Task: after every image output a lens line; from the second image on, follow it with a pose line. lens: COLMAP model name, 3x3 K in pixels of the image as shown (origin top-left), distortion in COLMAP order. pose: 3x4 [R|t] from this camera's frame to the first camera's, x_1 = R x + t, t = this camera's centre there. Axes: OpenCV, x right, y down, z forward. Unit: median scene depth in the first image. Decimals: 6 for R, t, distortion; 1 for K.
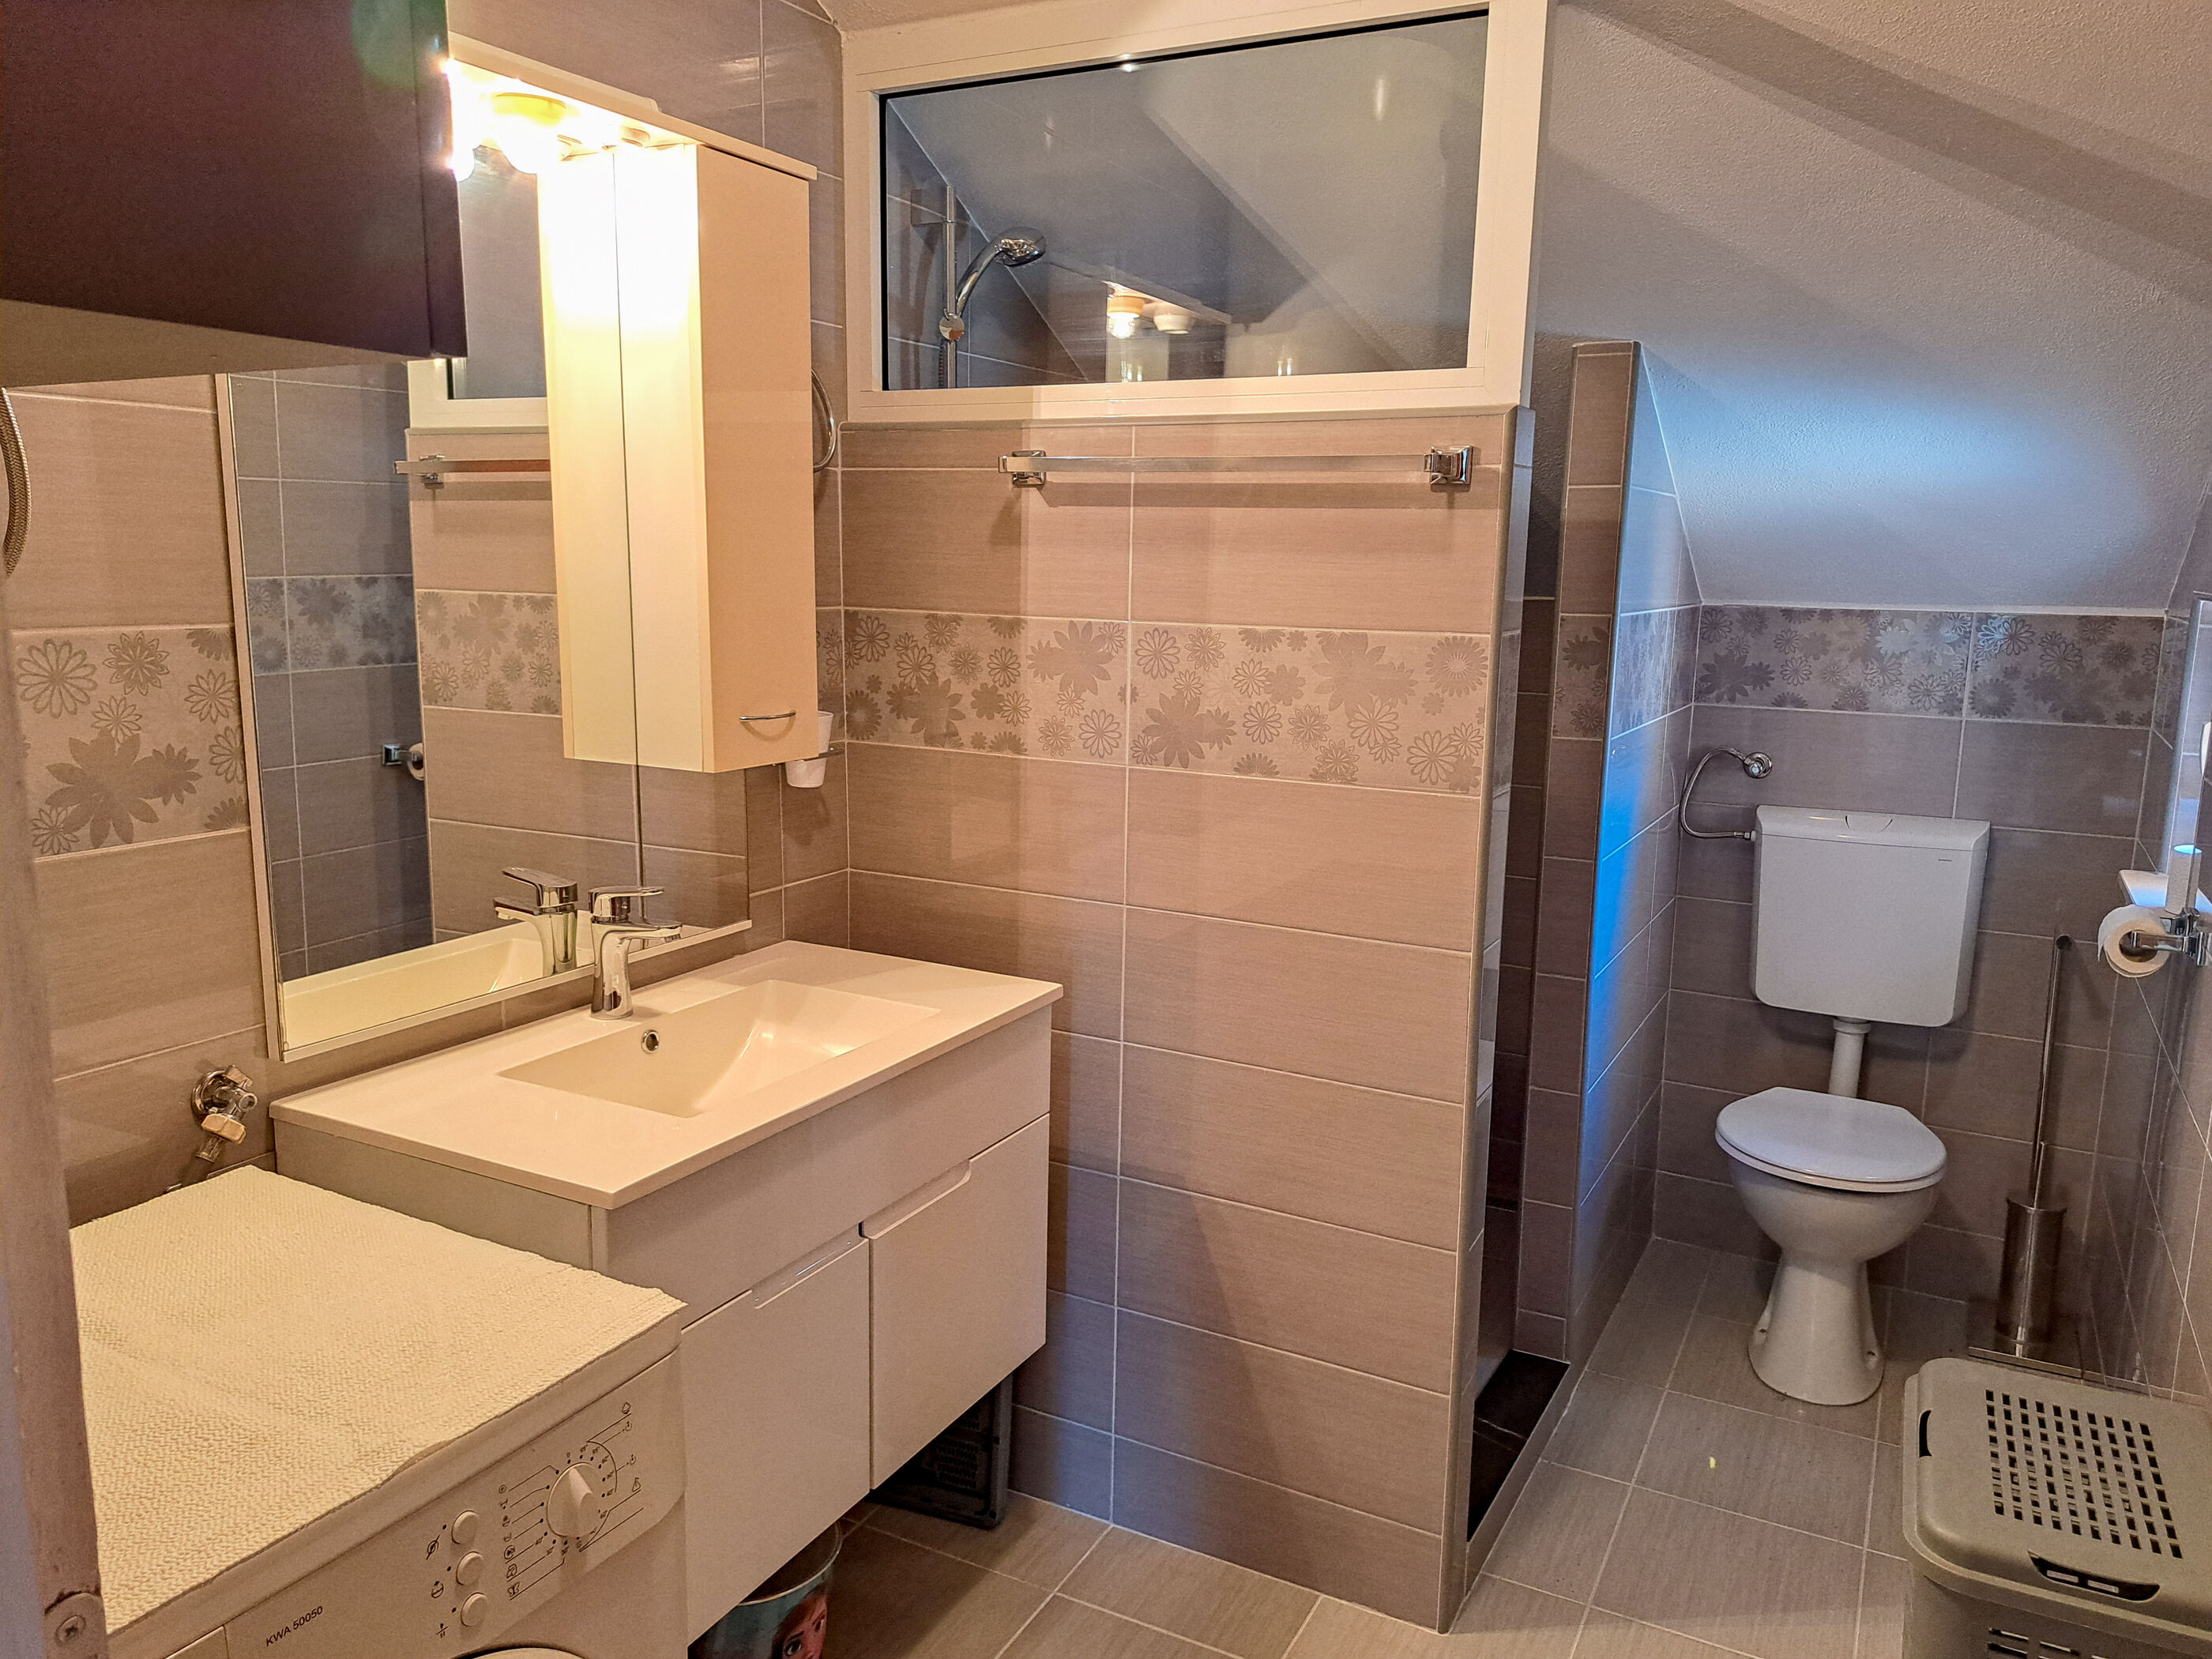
lens RADIAL K [[1588.0, 0, 1123.3], [0, 1588.0, 822.2], [0, 0, 1]] dist [0.054455, -0.055794]
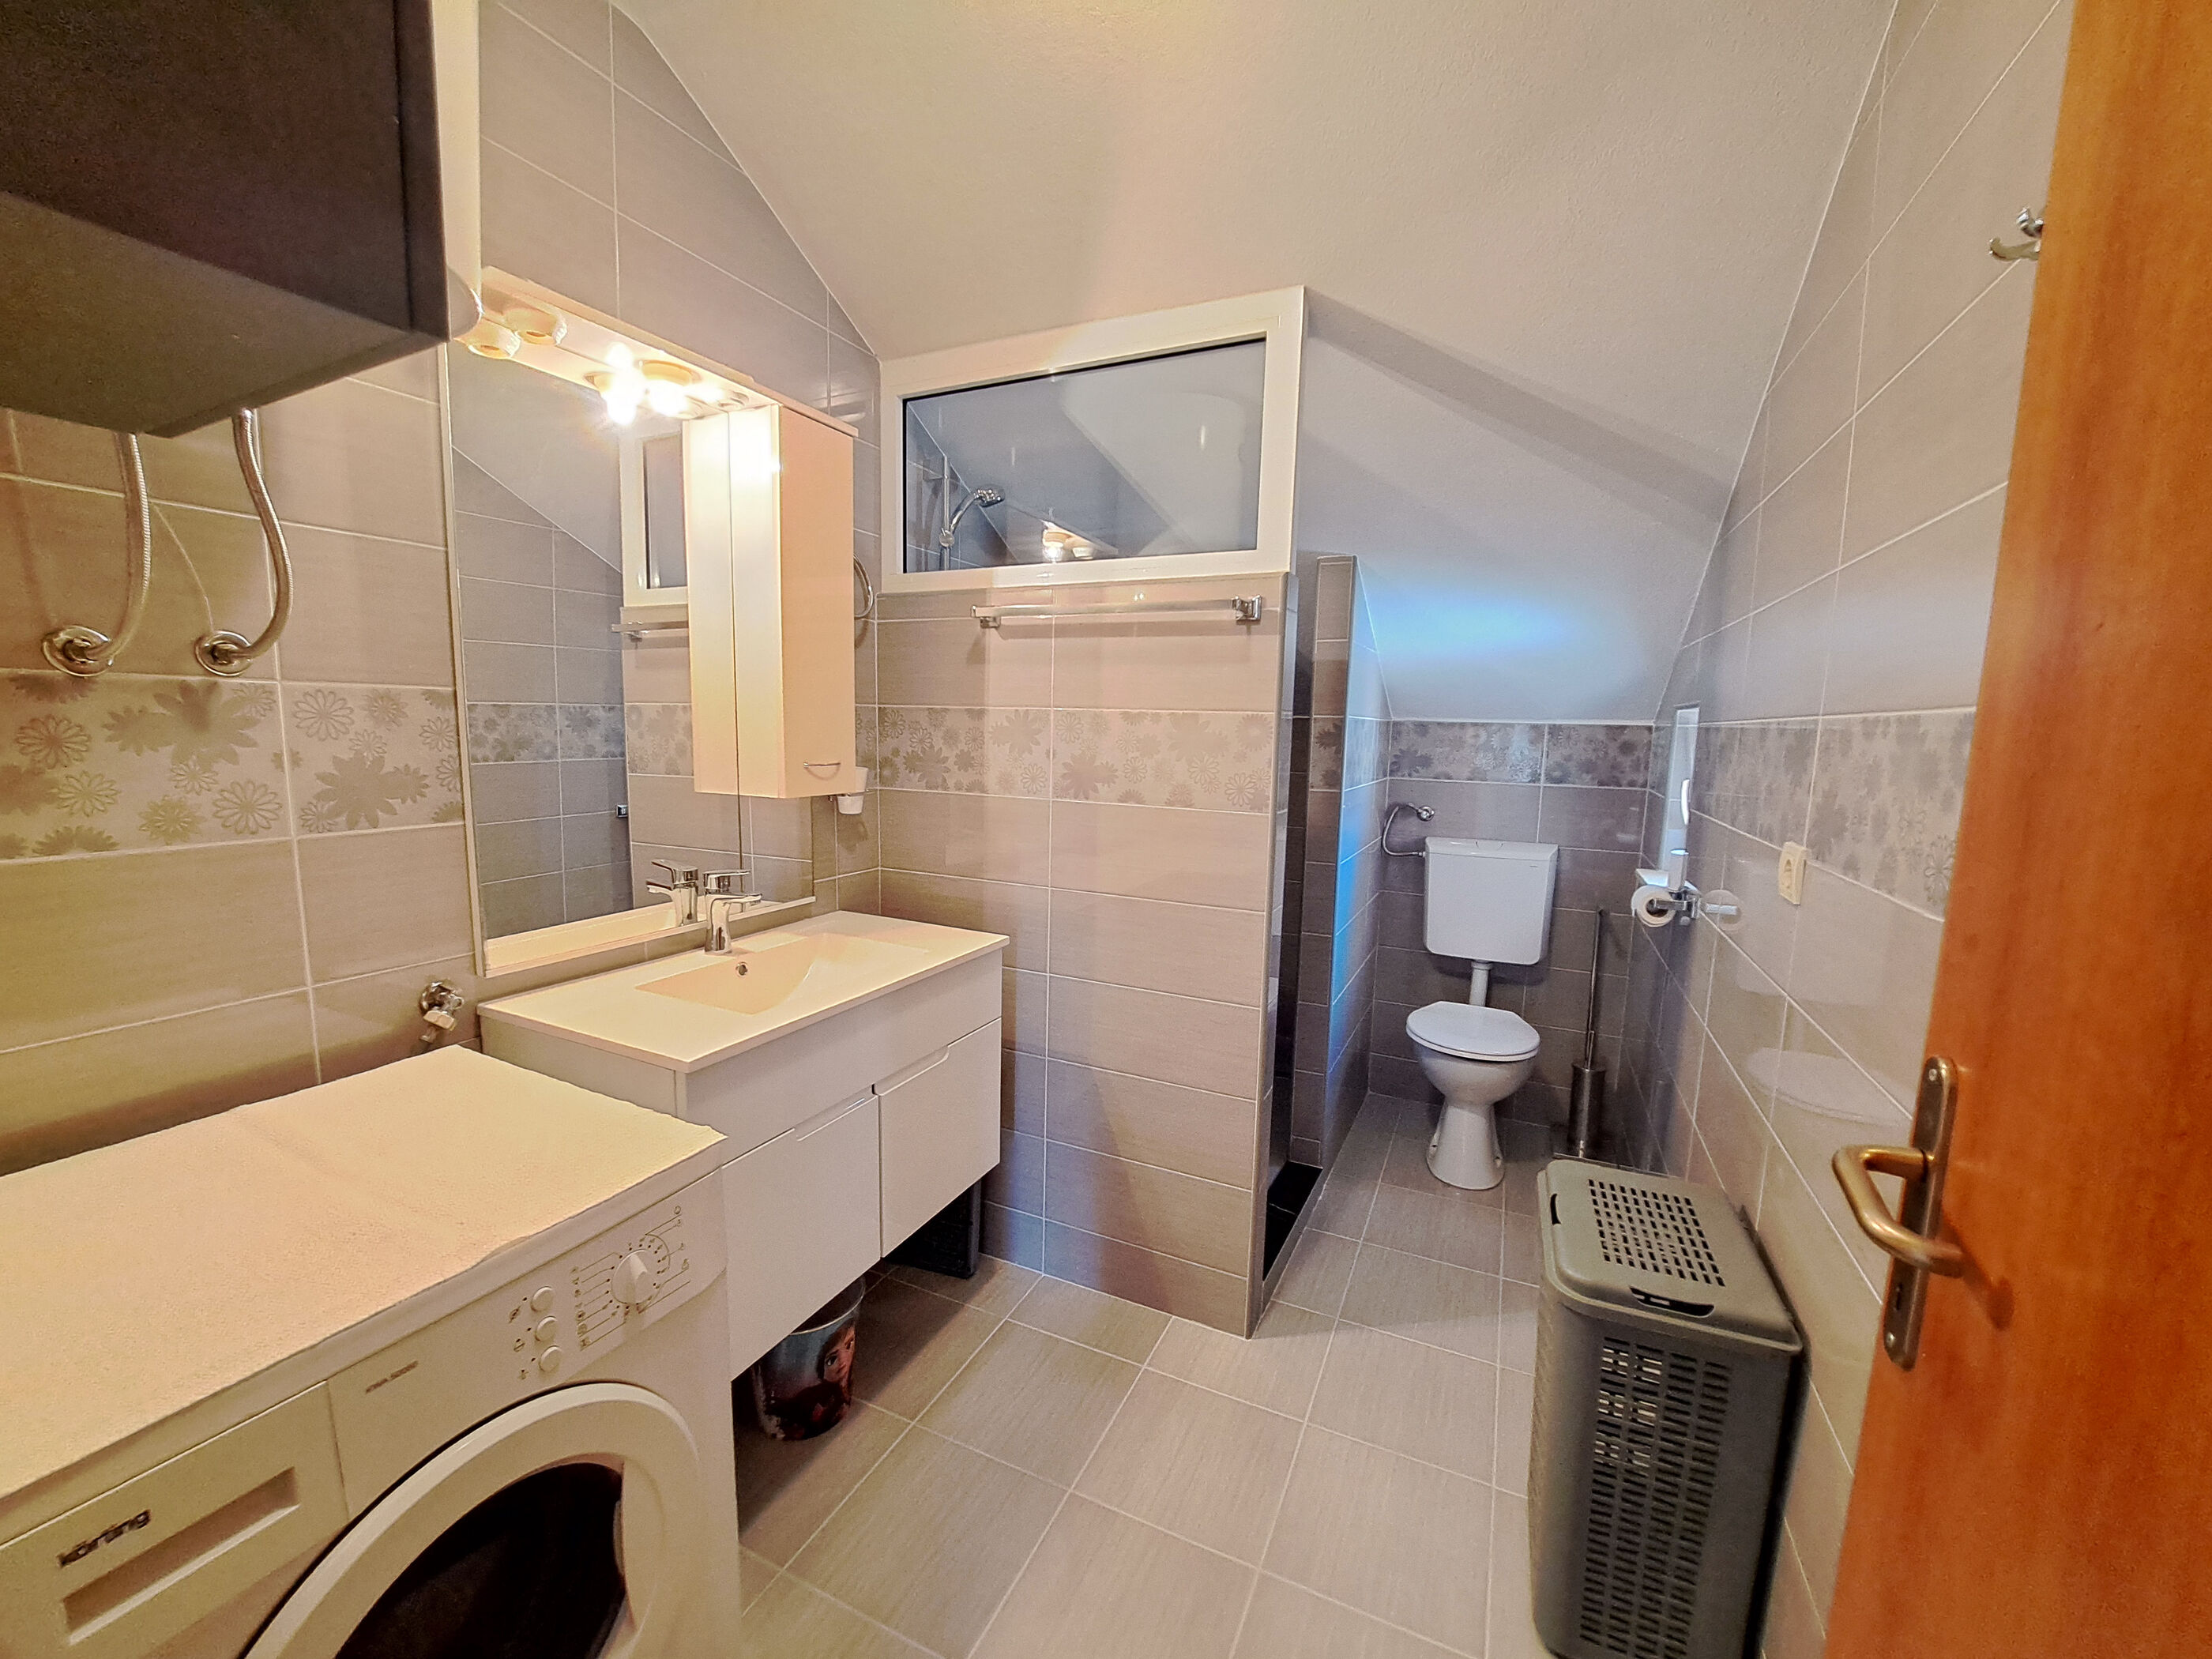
lens RADIAL K [[882.5, 0, 1100.0], [0, 882.5, 834.0], [0, 0, 1]] dist [-0.017176, 0.000349]
pose [[0.999266, -0.000582, 0.038290, 0.017382], [0.002127, 0.999184, -0.040332, 0.034282], [-0.038235, 0.040384, 0.998452, 0.104157]]
